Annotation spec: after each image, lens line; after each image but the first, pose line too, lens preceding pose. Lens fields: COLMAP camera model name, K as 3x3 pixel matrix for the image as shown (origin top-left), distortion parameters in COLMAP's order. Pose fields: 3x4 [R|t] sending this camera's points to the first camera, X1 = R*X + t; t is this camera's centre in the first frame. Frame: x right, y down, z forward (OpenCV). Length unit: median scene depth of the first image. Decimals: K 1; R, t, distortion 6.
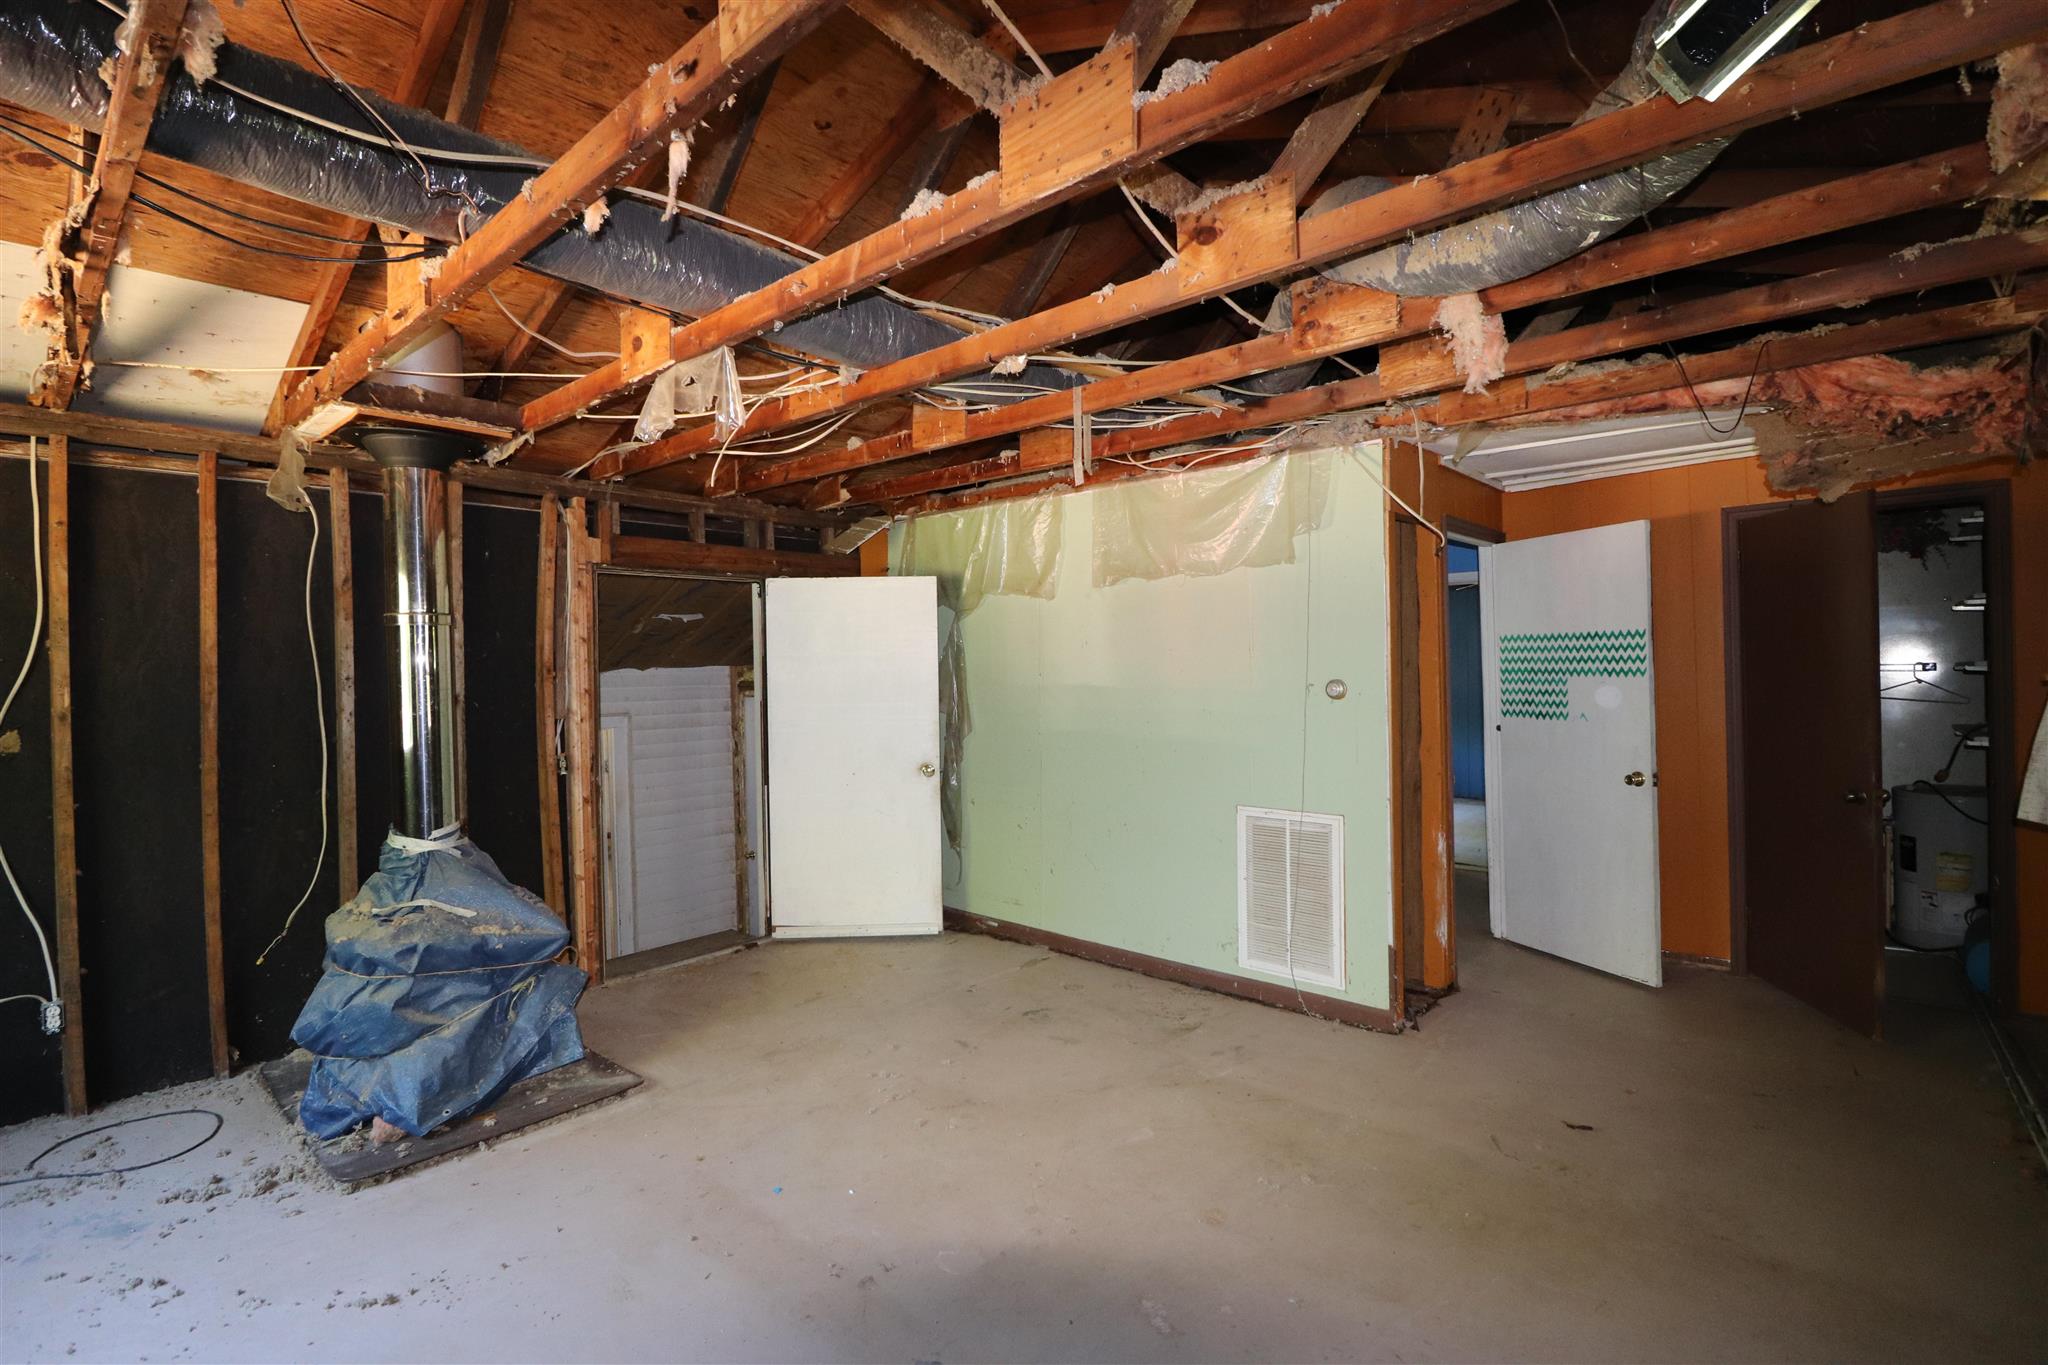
lens RADIAL K [[948.2, 0, 1027.7], [0, 948.2, 672.2], [0, 0, 1]] dist [0.001204, -0.013811]
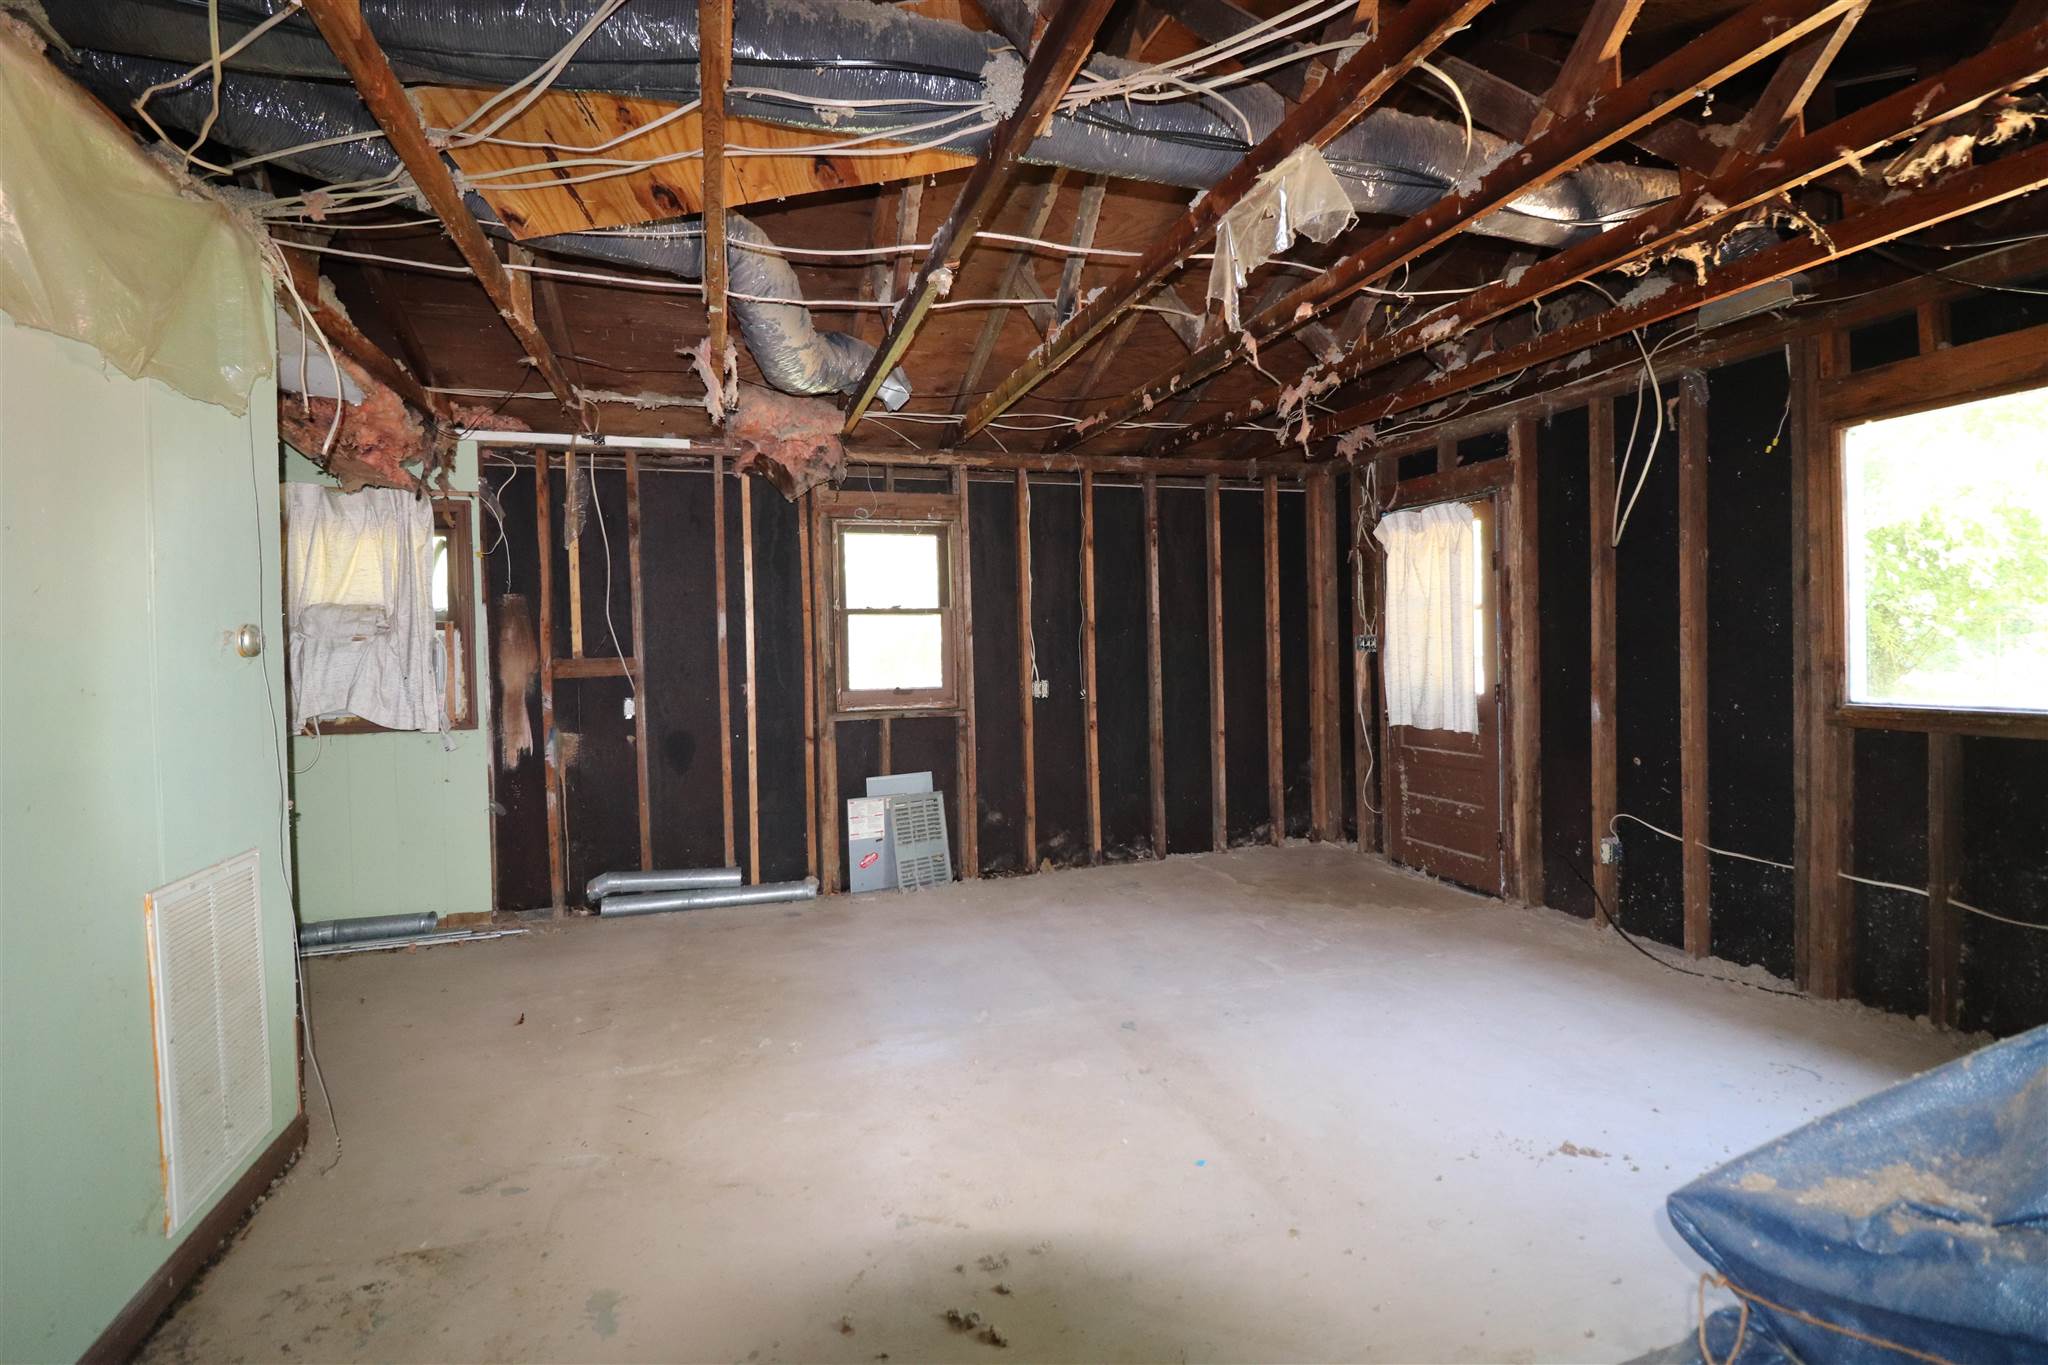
lens RADIAL K [[956.4, 0, 1020.4], [0, 956.4, 665.7], [0, 0, 1]] dist [-0.001648, -0.009921]
pose [[-0.859398, 0.025907, 0.510650, -0.431548], [0.042618, 0.998870, 0.021048, 0.045276], [-0.509528, 0.039851, -0.859531, 1.347167]]
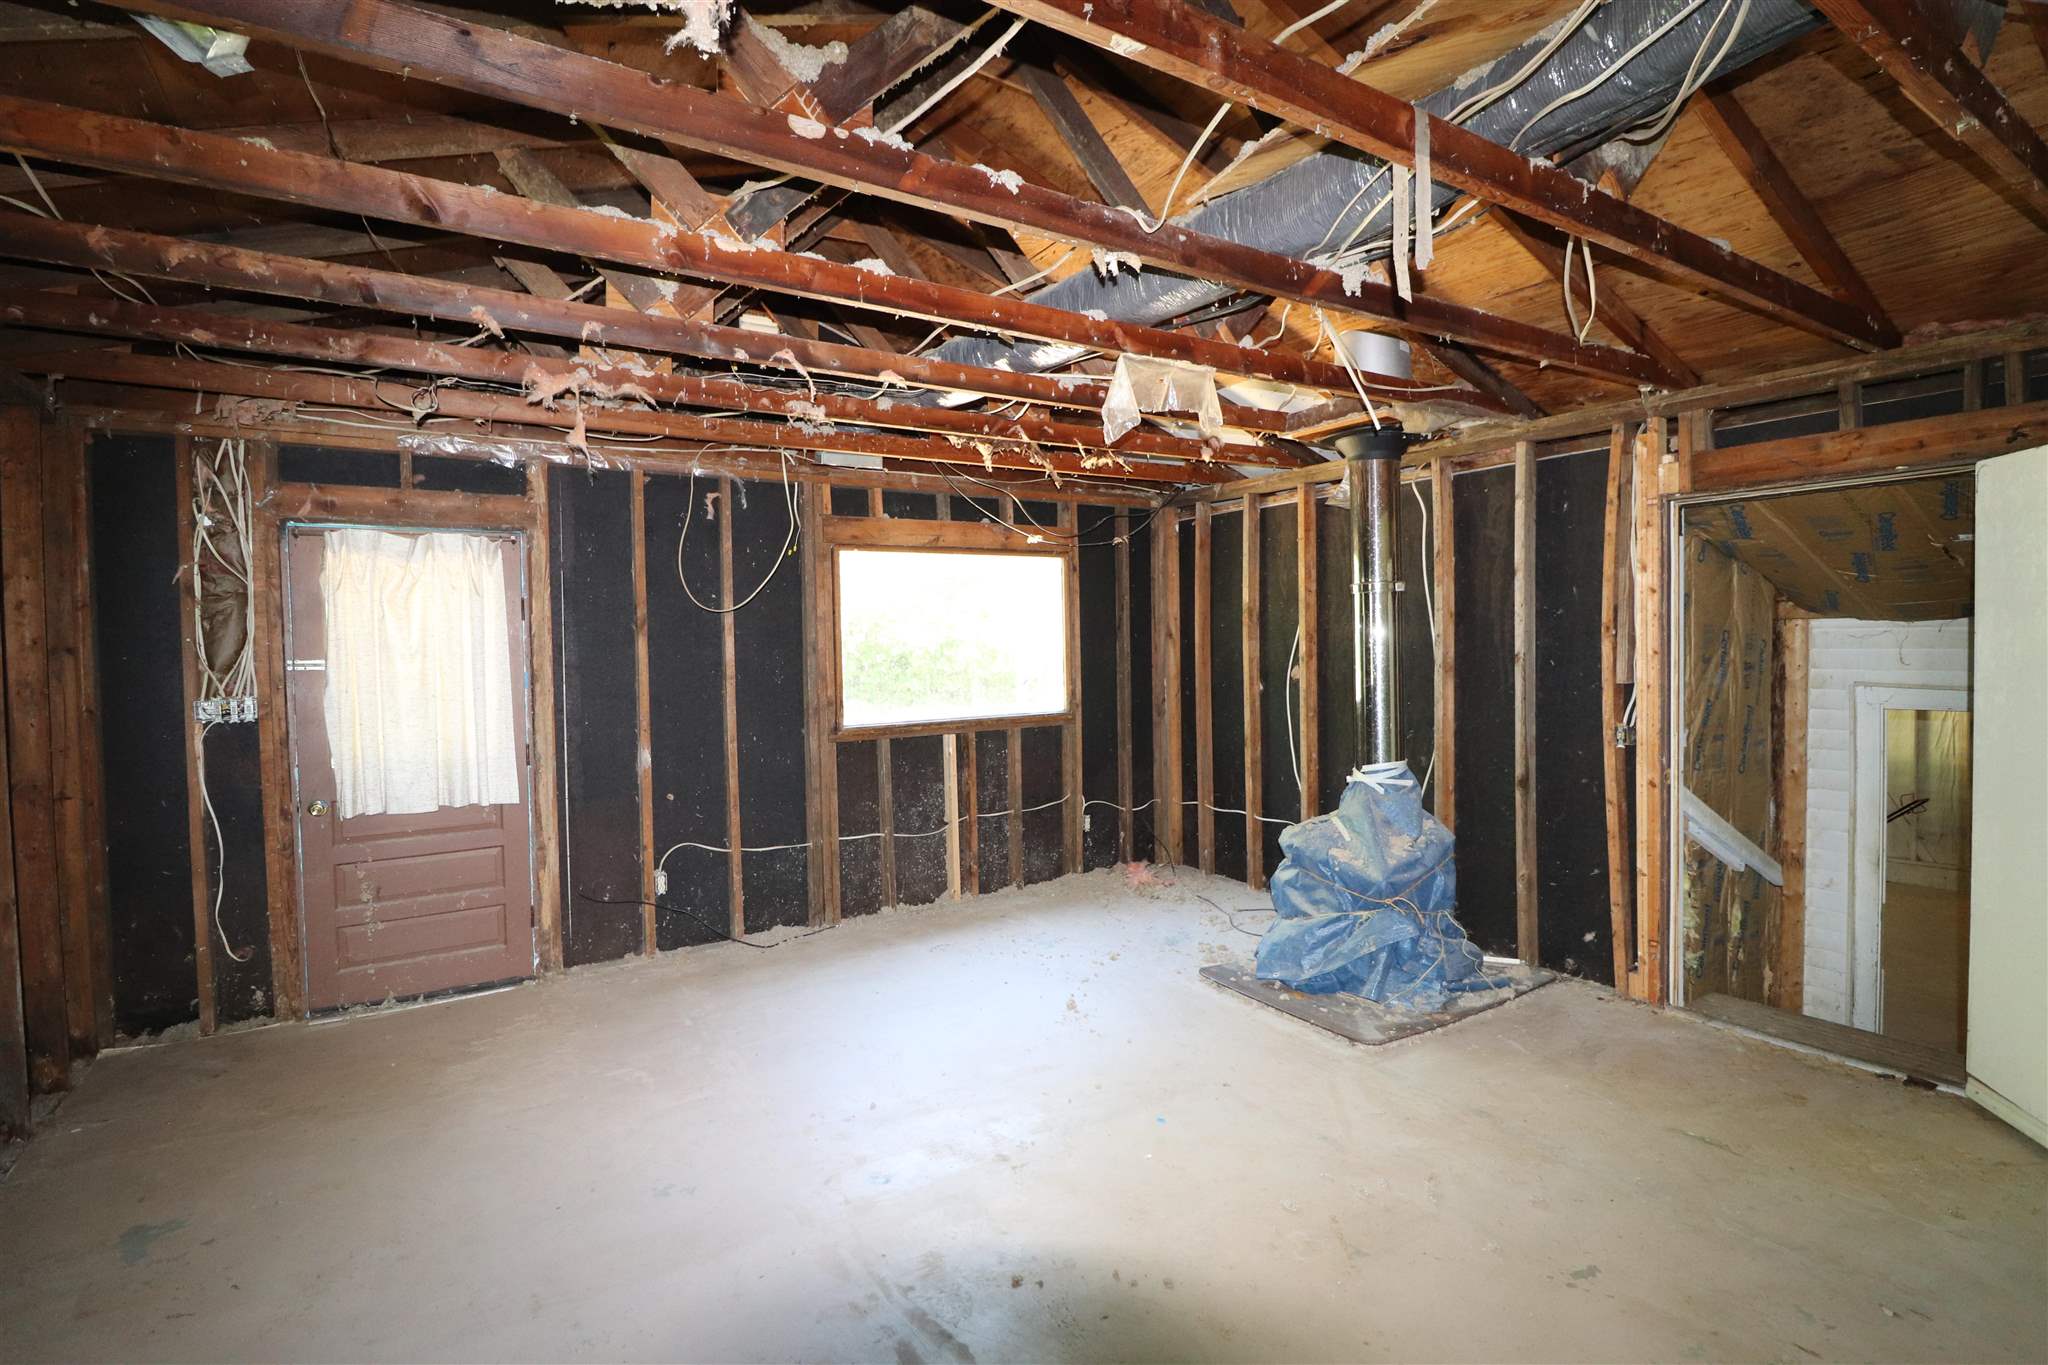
lens RADIAL K [[956.4, 0, 1020.4], [0, 956.4, 665.7], [0, 0, 1]] dist [-0.001648, -0.009921]
pose [[-0.273577, 0.044462, -0.960822, 0.586798], [0.011223, 0.999011, 0.043034, -0.012536], [0.961785, 0.000990, -0.273805, 0.839881]]
